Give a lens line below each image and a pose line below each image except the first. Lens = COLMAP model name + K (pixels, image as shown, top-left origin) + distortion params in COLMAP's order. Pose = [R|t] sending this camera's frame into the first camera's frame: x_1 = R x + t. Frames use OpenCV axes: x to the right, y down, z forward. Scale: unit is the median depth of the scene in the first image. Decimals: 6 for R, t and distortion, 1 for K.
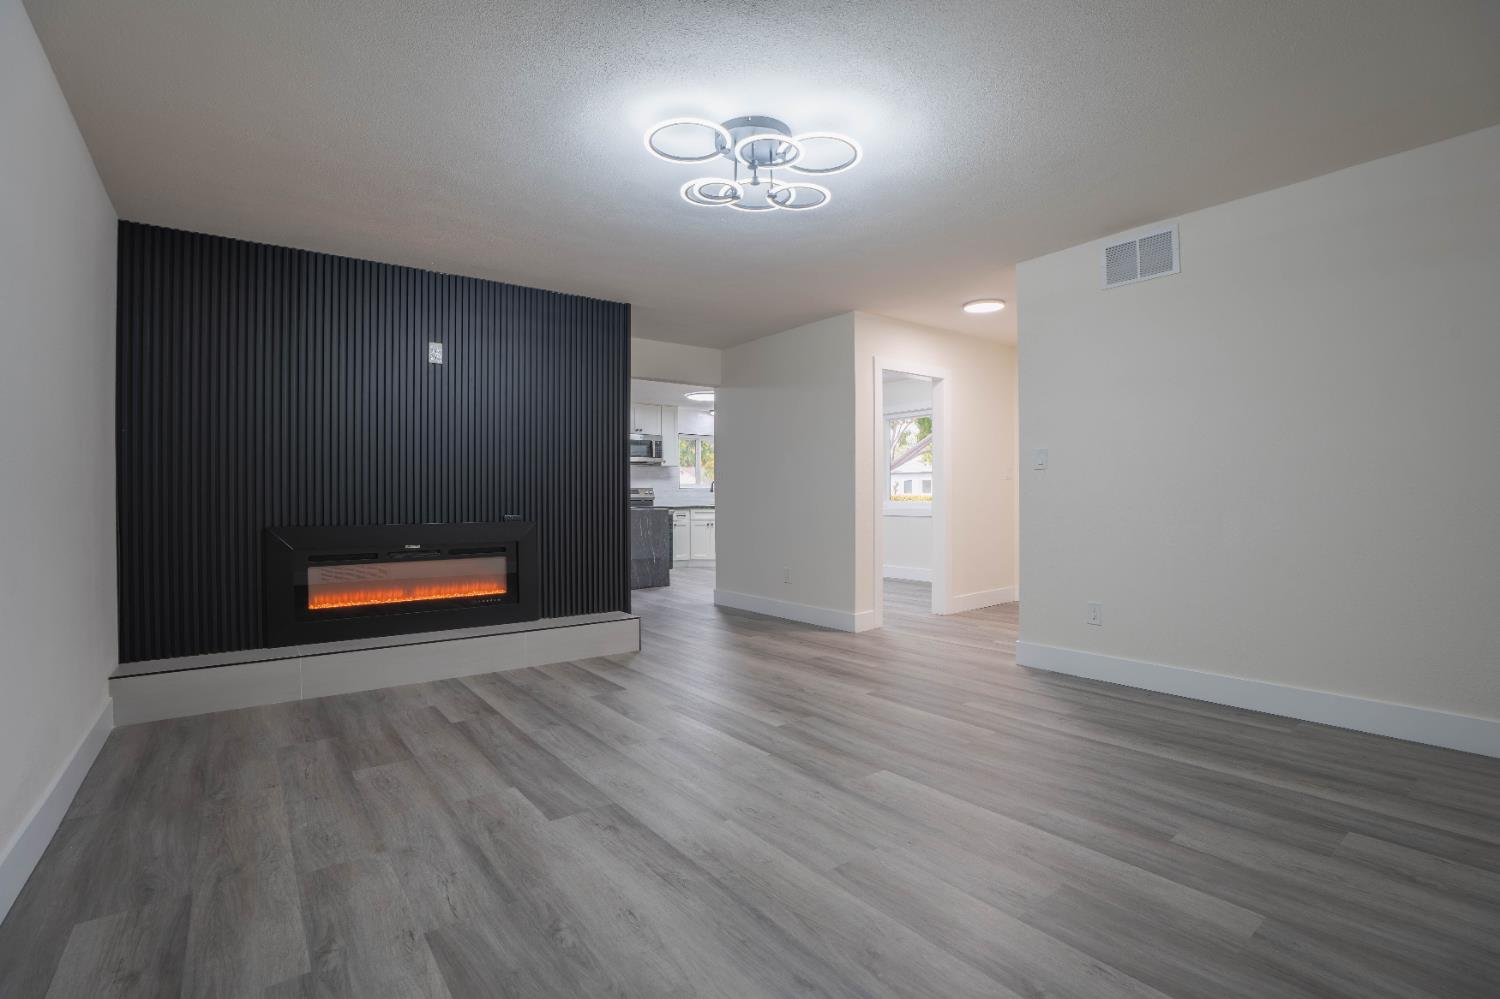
lens RADIAL K [[691.5, 0, 747.0], [0, 691.5, 501.5], [0, 0, 1]] dist [-0.052616, 0.007425]
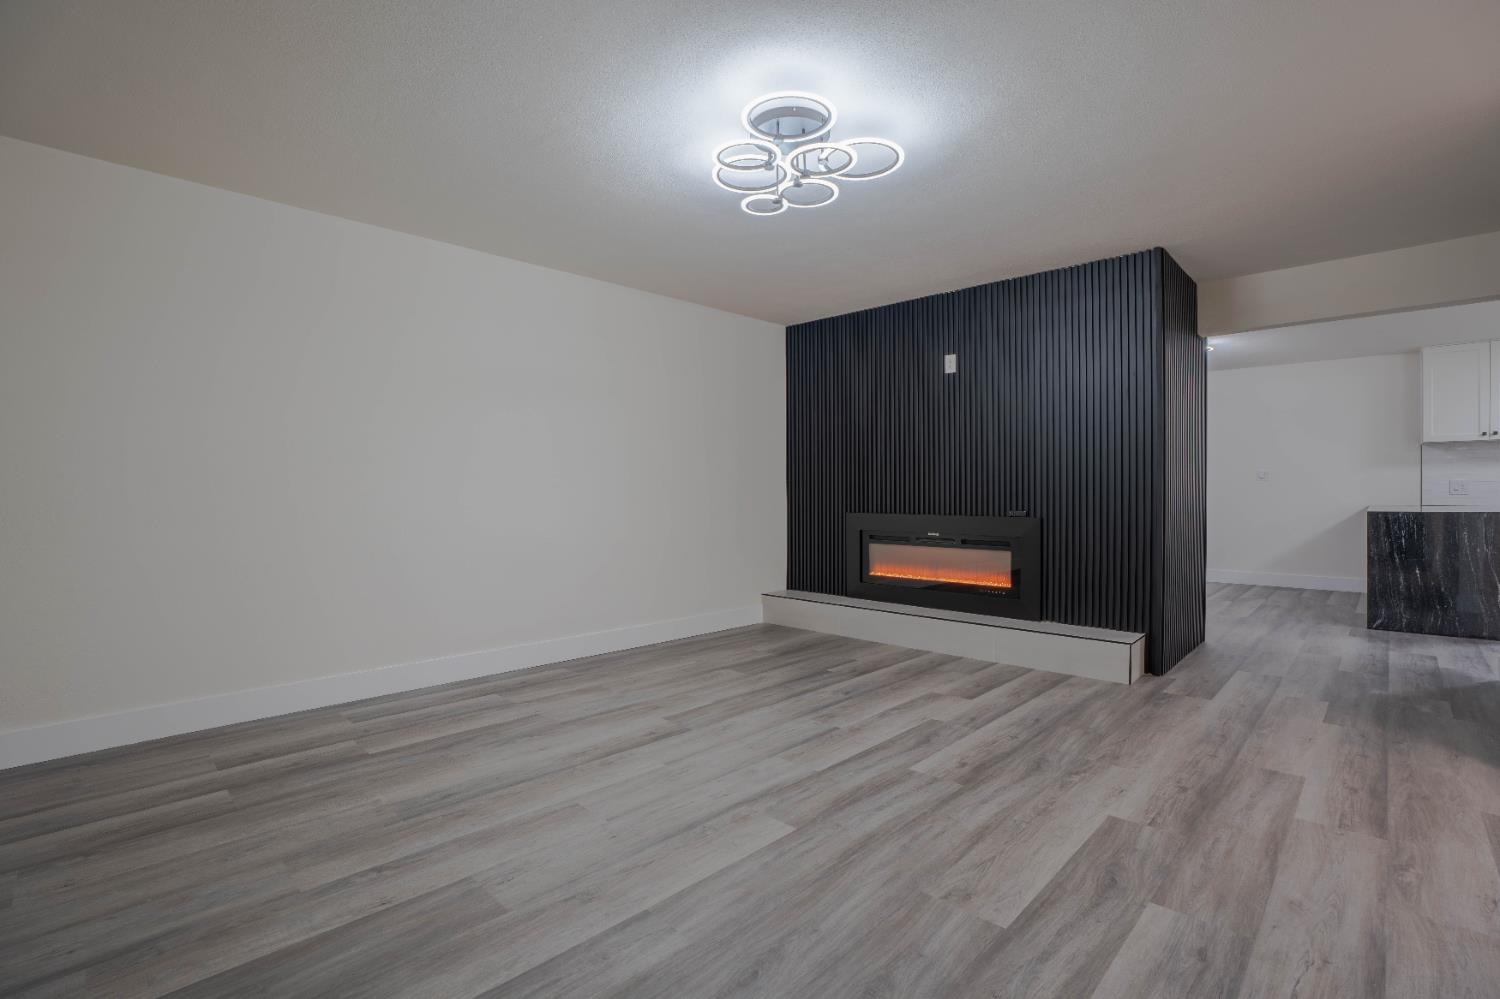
lens RADIAL K [[691.5, 0, 754.3], [0, 691.5, 493.4], [0, 0, 1]] dist [-0.052616, 0.007425]
pose [[0.151730, 0.007414, -0.988394, 0.817605], [-0.008333, 0.999946, 0.006222, -0.010927], [0.988387, 0.007292, 0.151783, 0.673658]]
